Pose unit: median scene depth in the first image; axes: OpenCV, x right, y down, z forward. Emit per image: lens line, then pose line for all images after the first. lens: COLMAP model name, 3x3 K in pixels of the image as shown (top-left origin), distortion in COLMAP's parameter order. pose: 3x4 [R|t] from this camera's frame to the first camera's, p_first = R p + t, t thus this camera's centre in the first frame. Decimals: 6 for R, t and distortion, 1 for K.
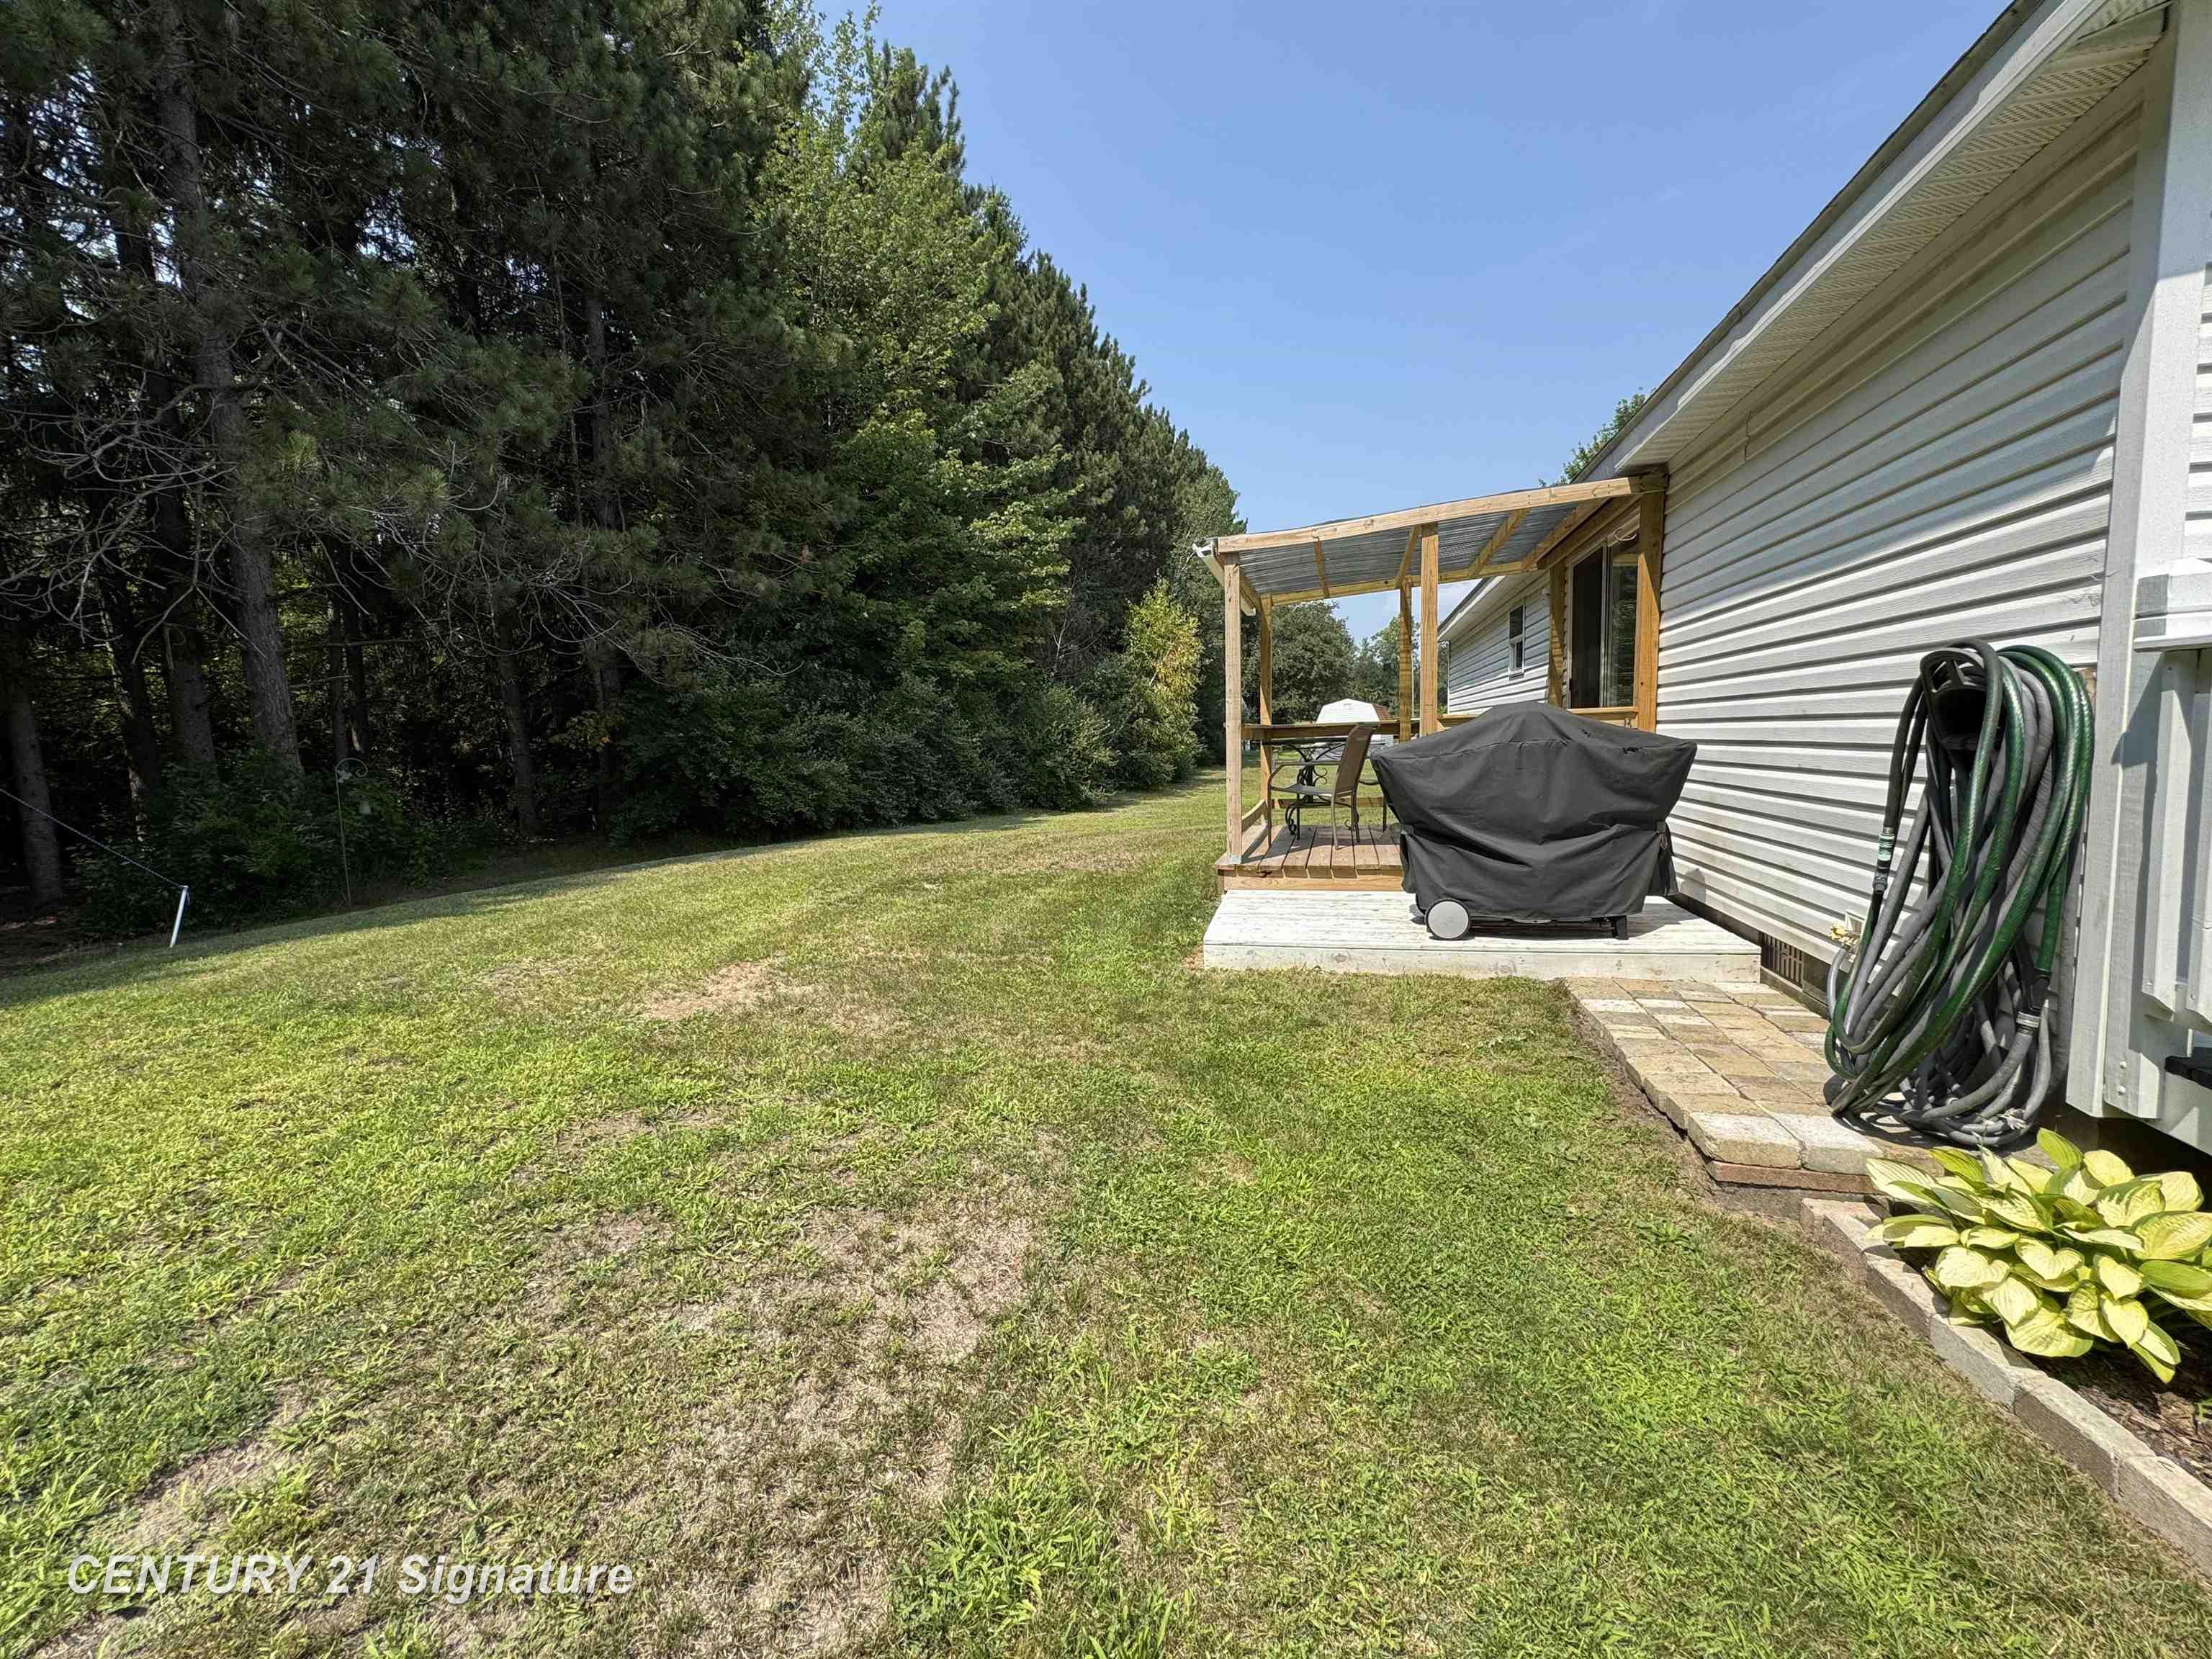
lens RADIAL K [[924.4, 0, 1106.0], [0, 924.4, 829.5], [0, 0, 1]] dist [0.000482, 0.000695]
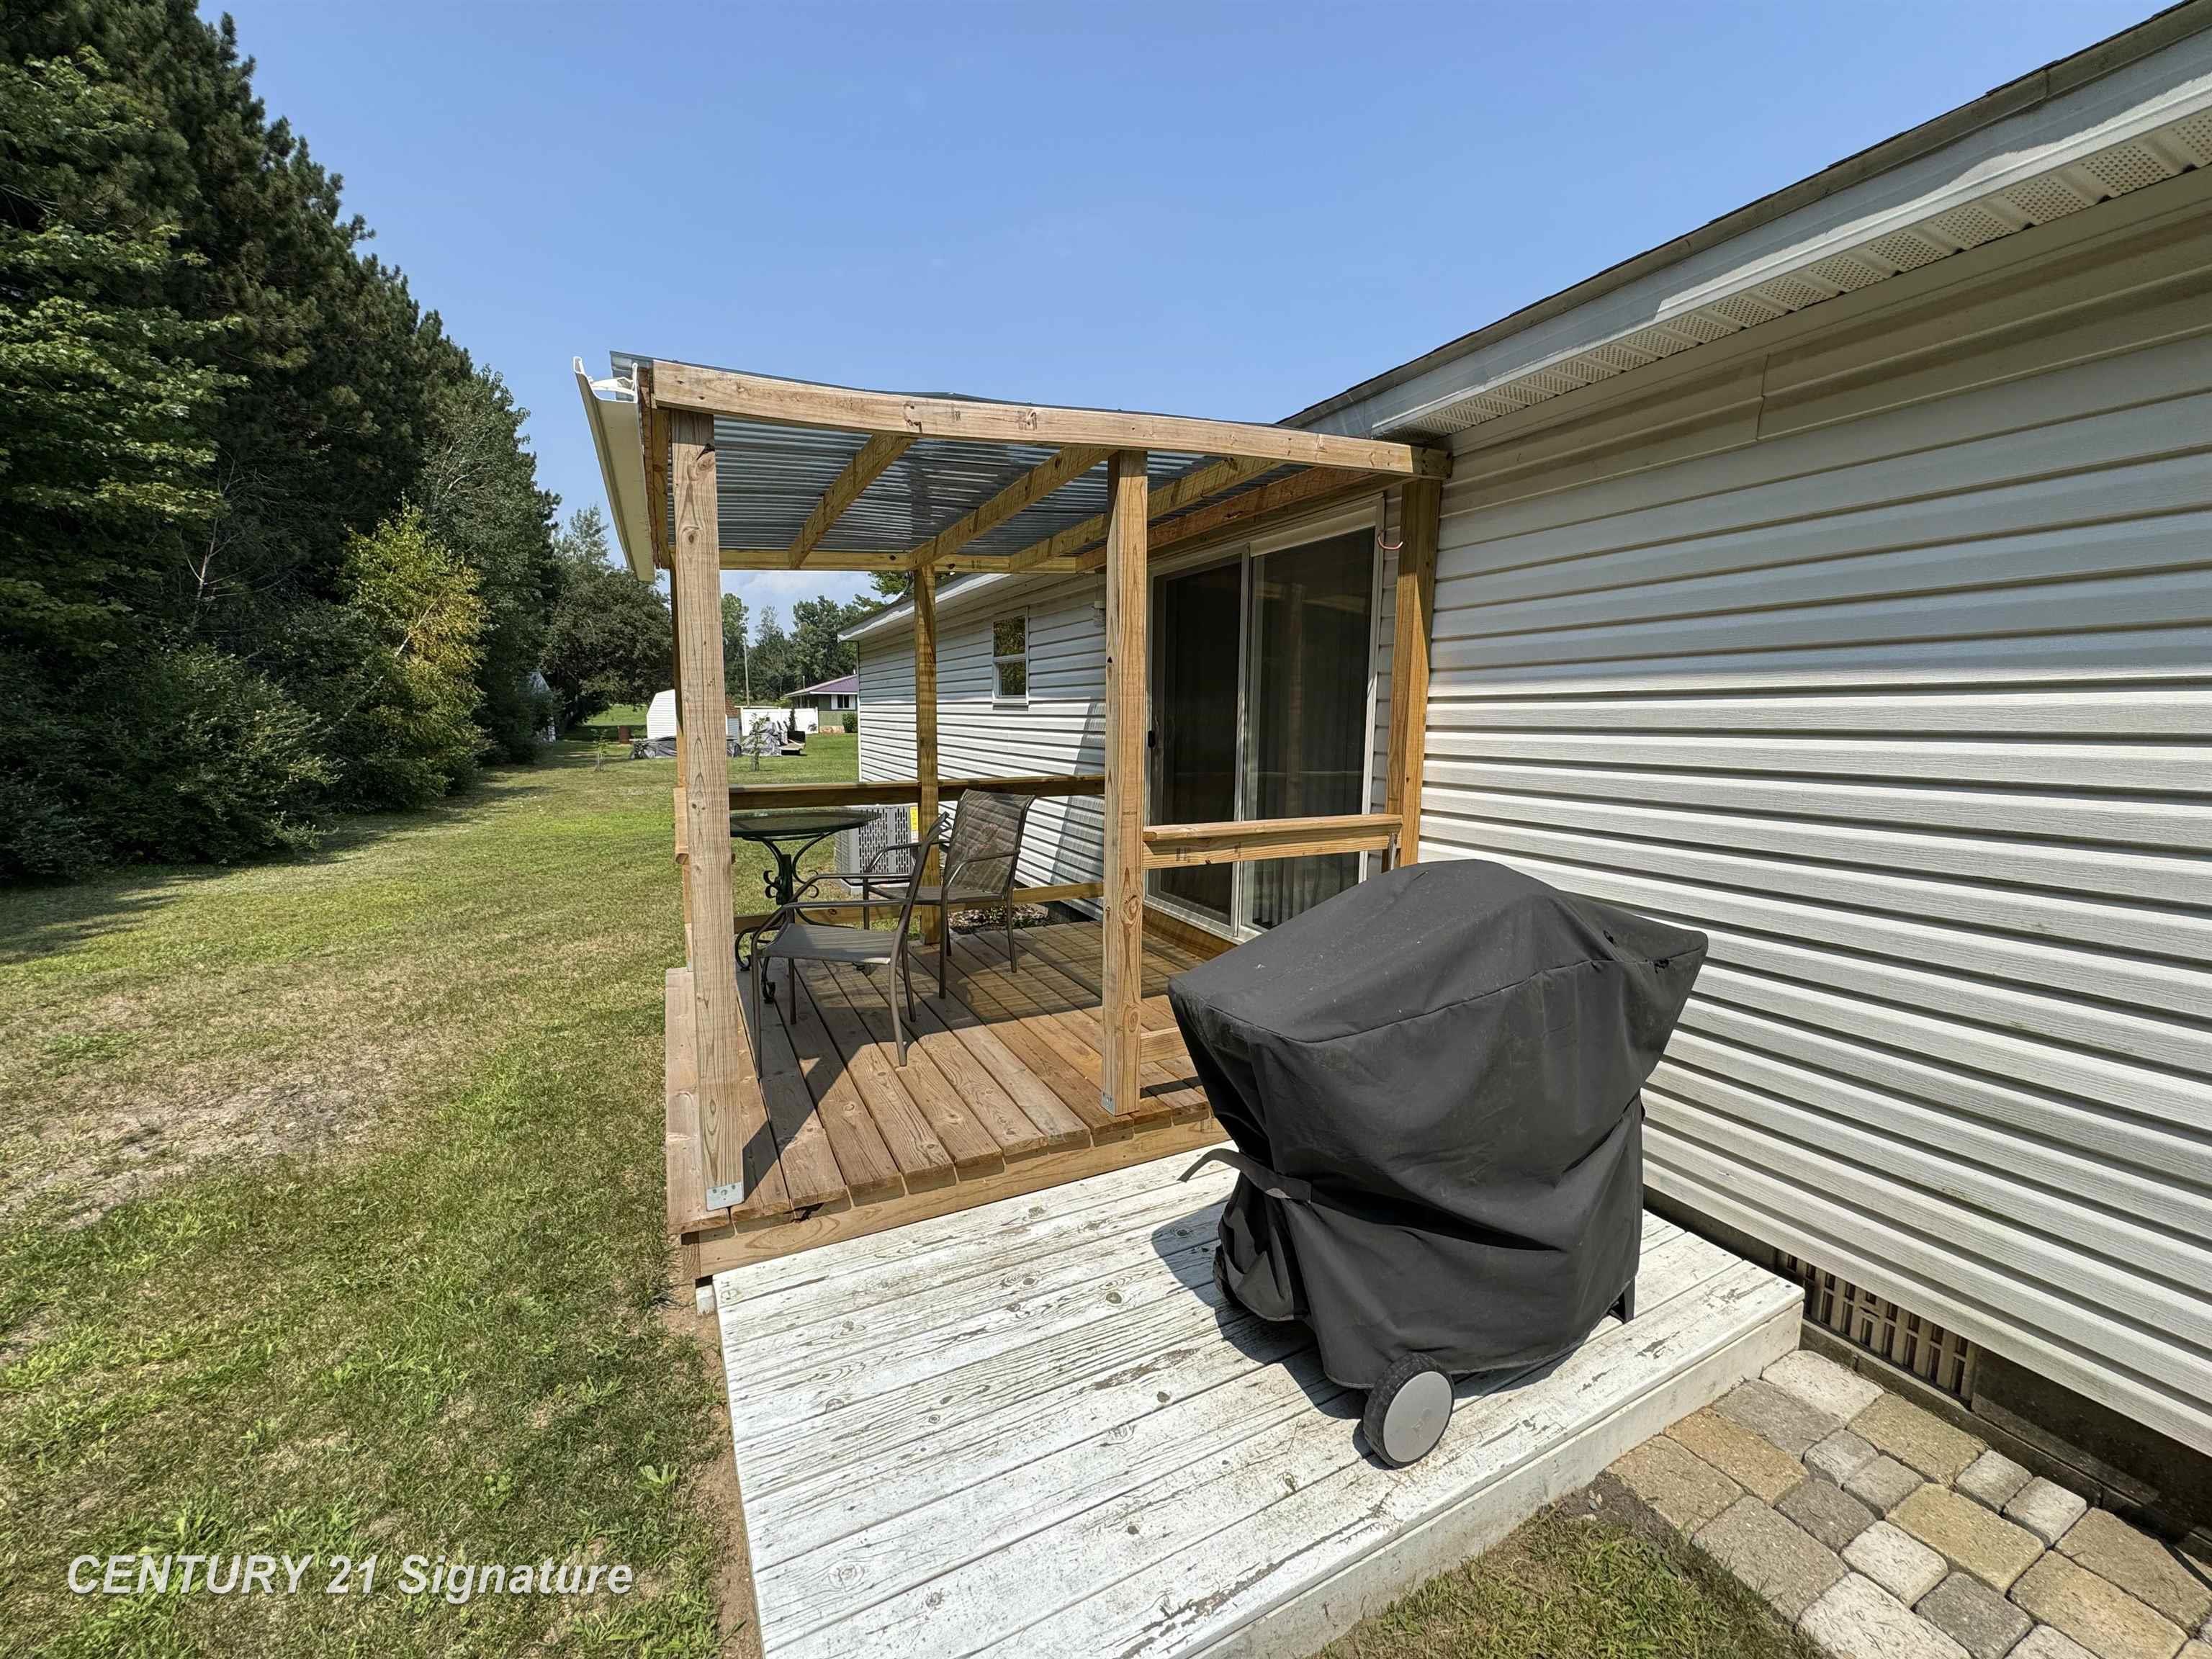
lens RADIAL K [[878.4, 0, 1106.0], [0, 878.4, 829.5], [0, 0, 1]] dist [-0.001967, -0.000004]
pose [[0.748515, -0.046616, 0.661478, 0.004783], [0.029507, 0.998879, 0.037004, -0.036143], [-0.662462, -0.008180, 0.749051, 0.162076]]
